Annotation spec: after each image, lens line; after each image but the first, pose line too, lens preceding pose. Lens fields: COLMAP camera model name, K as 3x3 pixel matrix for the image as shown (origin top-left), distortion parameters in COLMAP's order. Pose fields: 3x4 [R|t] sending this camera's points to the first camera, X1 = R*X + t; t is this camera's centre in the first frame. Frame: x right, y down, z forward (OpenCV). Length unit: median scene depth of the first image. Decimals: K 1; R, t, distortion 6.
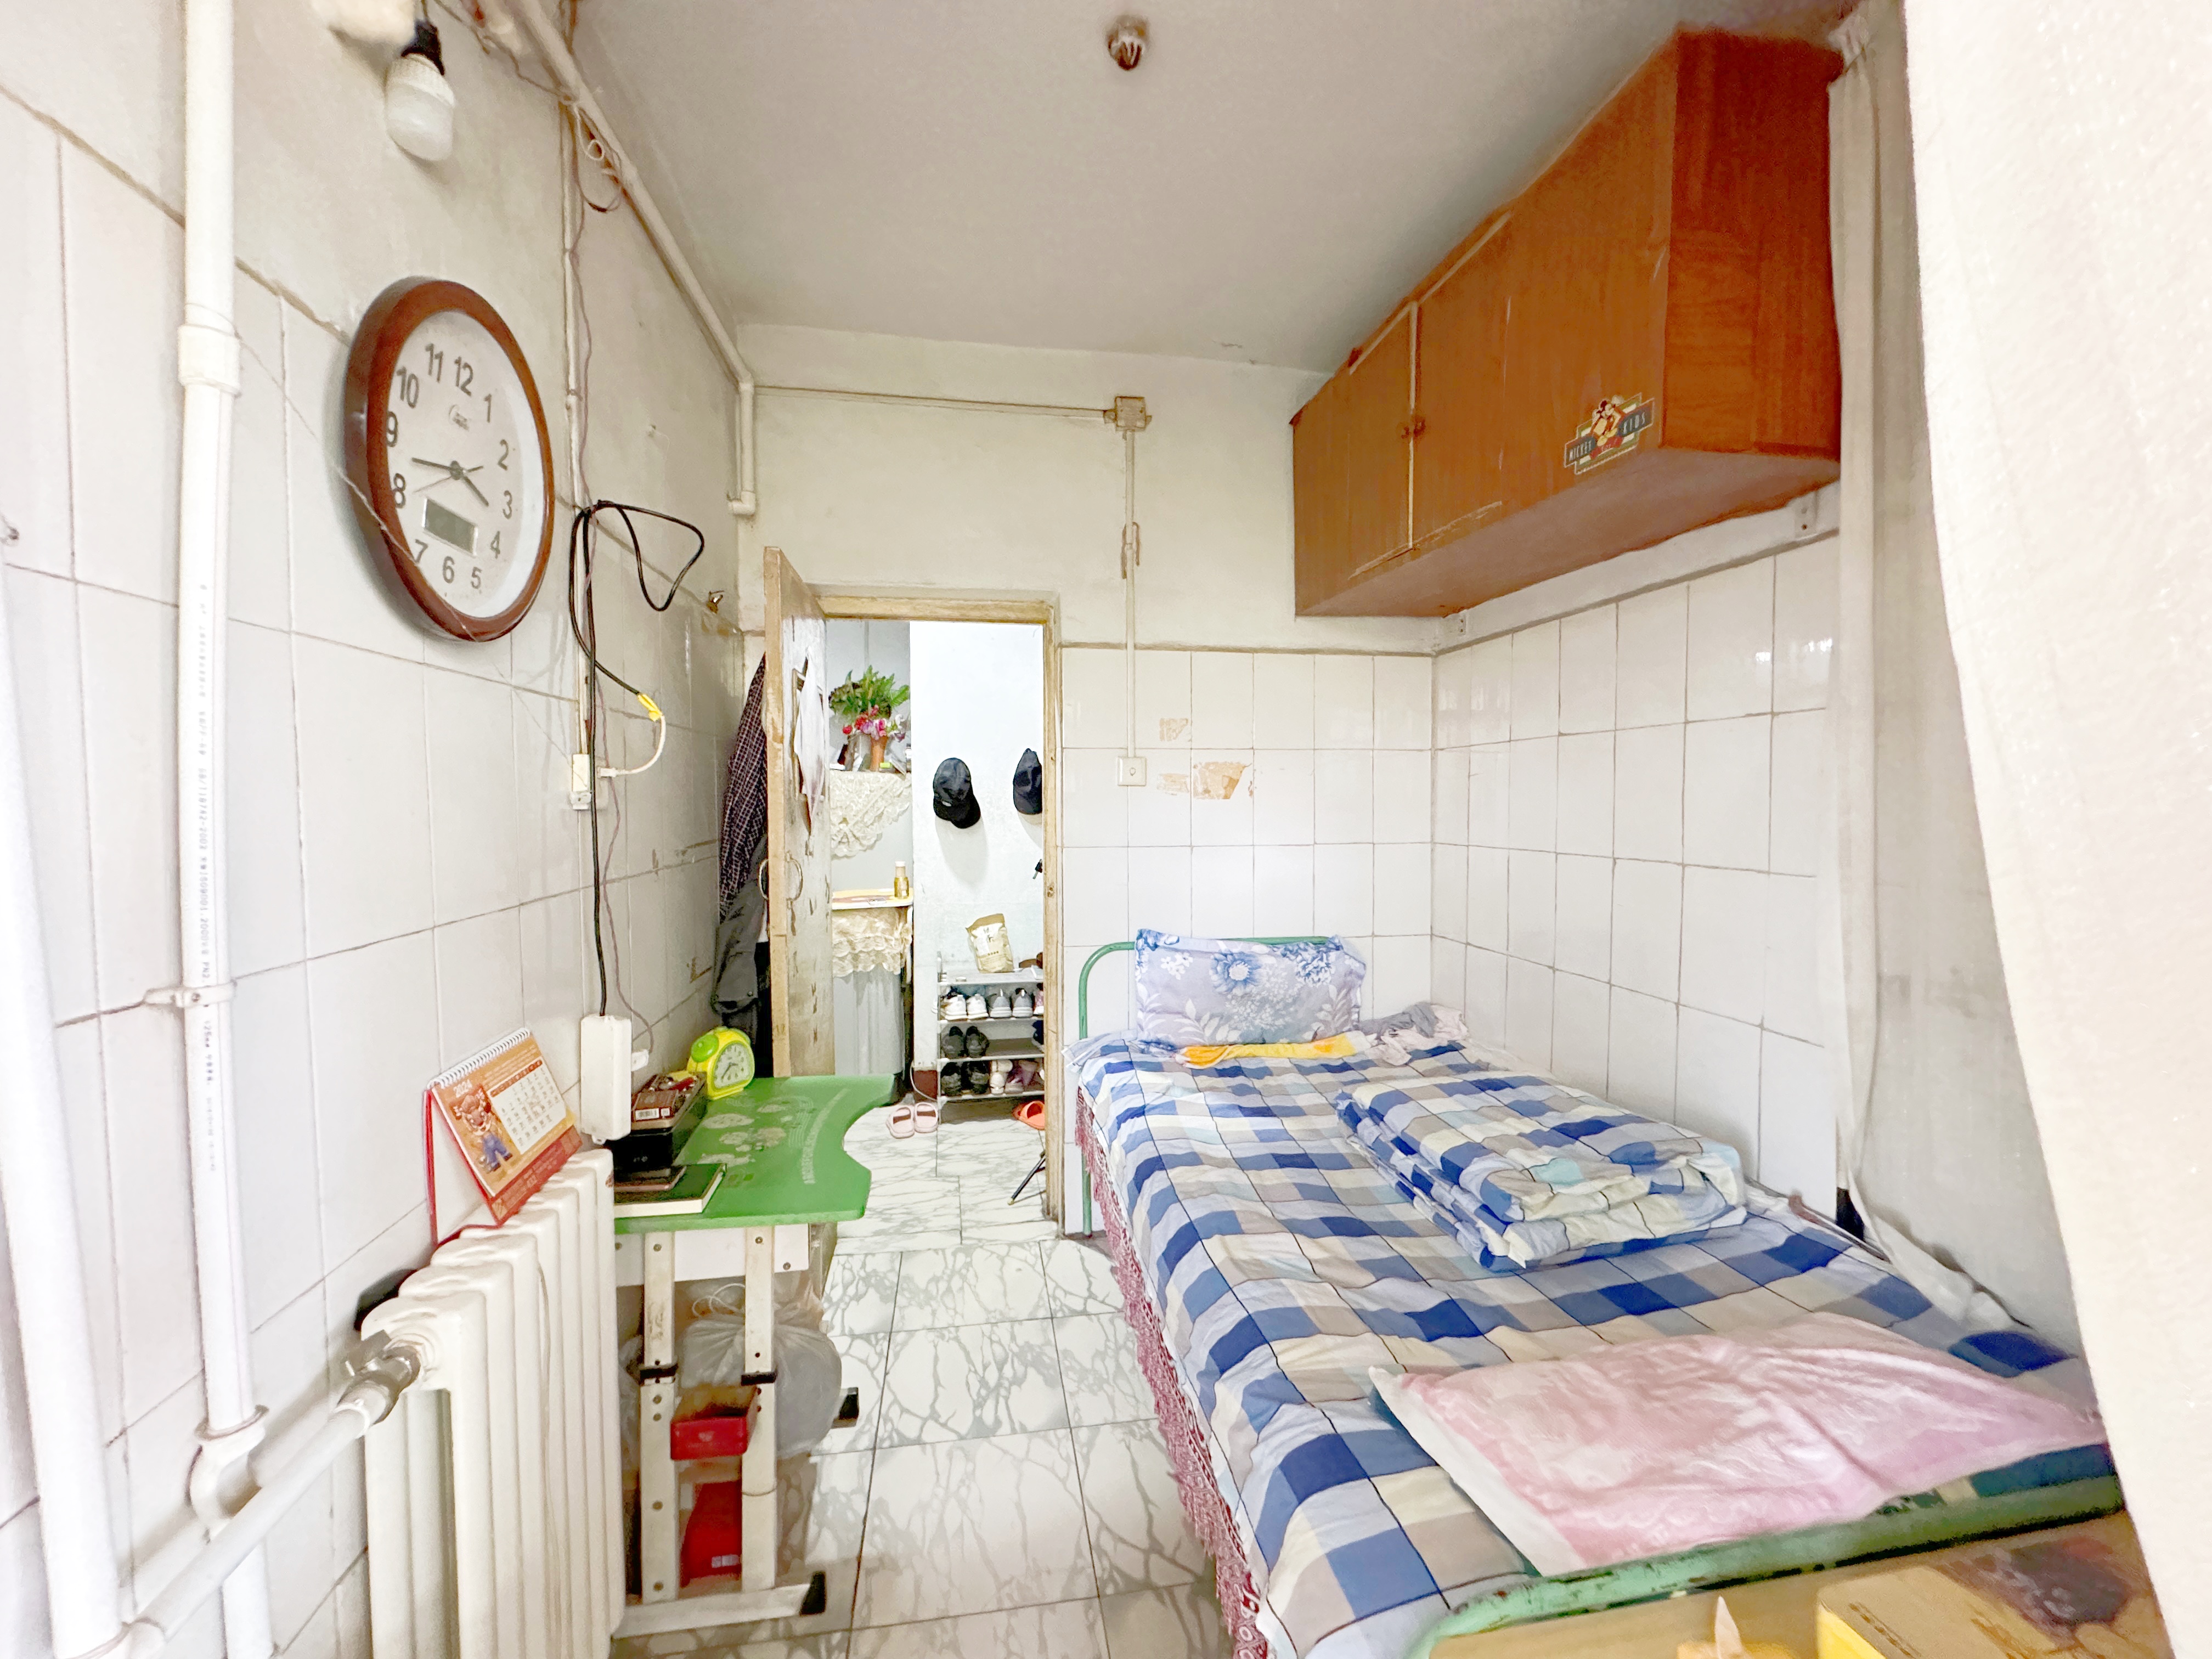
lens RADIAL K [[879.2, 0, 1114.4], [0, 879.2, 827.0], [0, 0, 1]] dist [0.000295, 0.000037]
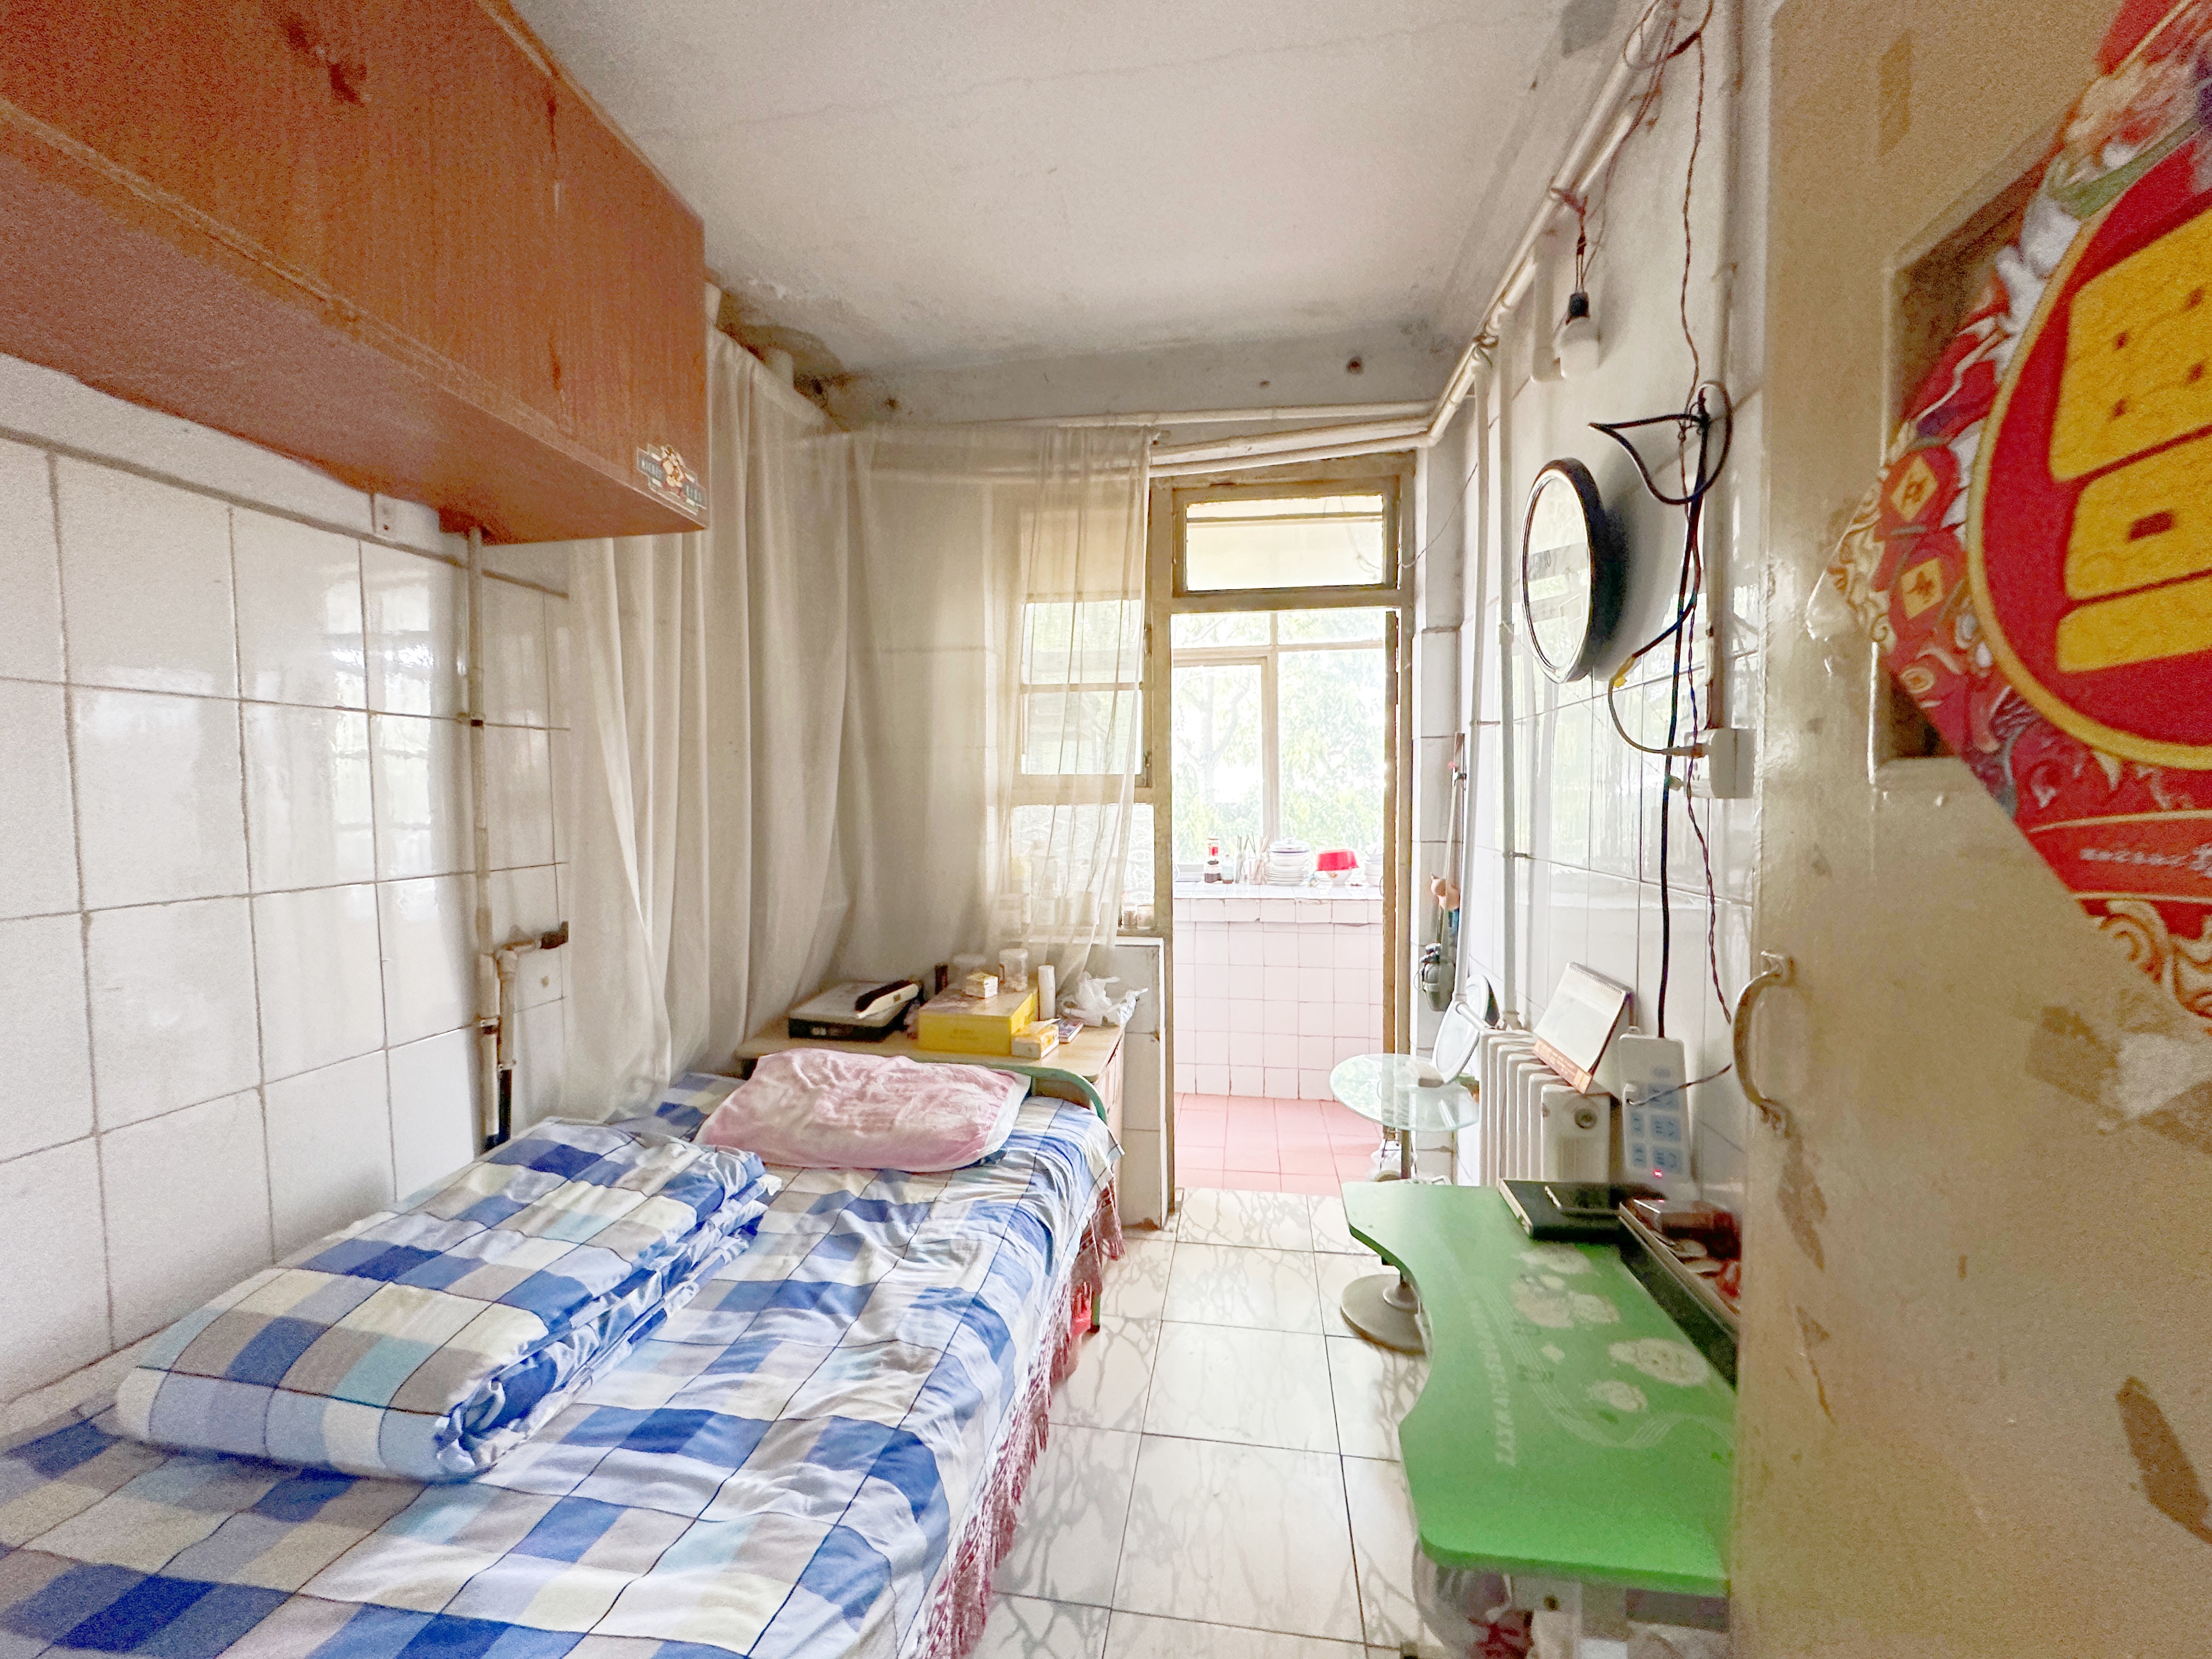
lens RADIAL K [[879.2, 0, 1114.4], [0, 879.2, 827.0], [0, 0, 1]] dist [0.000295, 0.000037]
pose [[-0.949909, 0.007596, 0.312433, -0.344663], [0.033171, 0.996508, 0.076624, -0.060096], [-0.310760, 0.083150, -0.946844, 1.934304]]
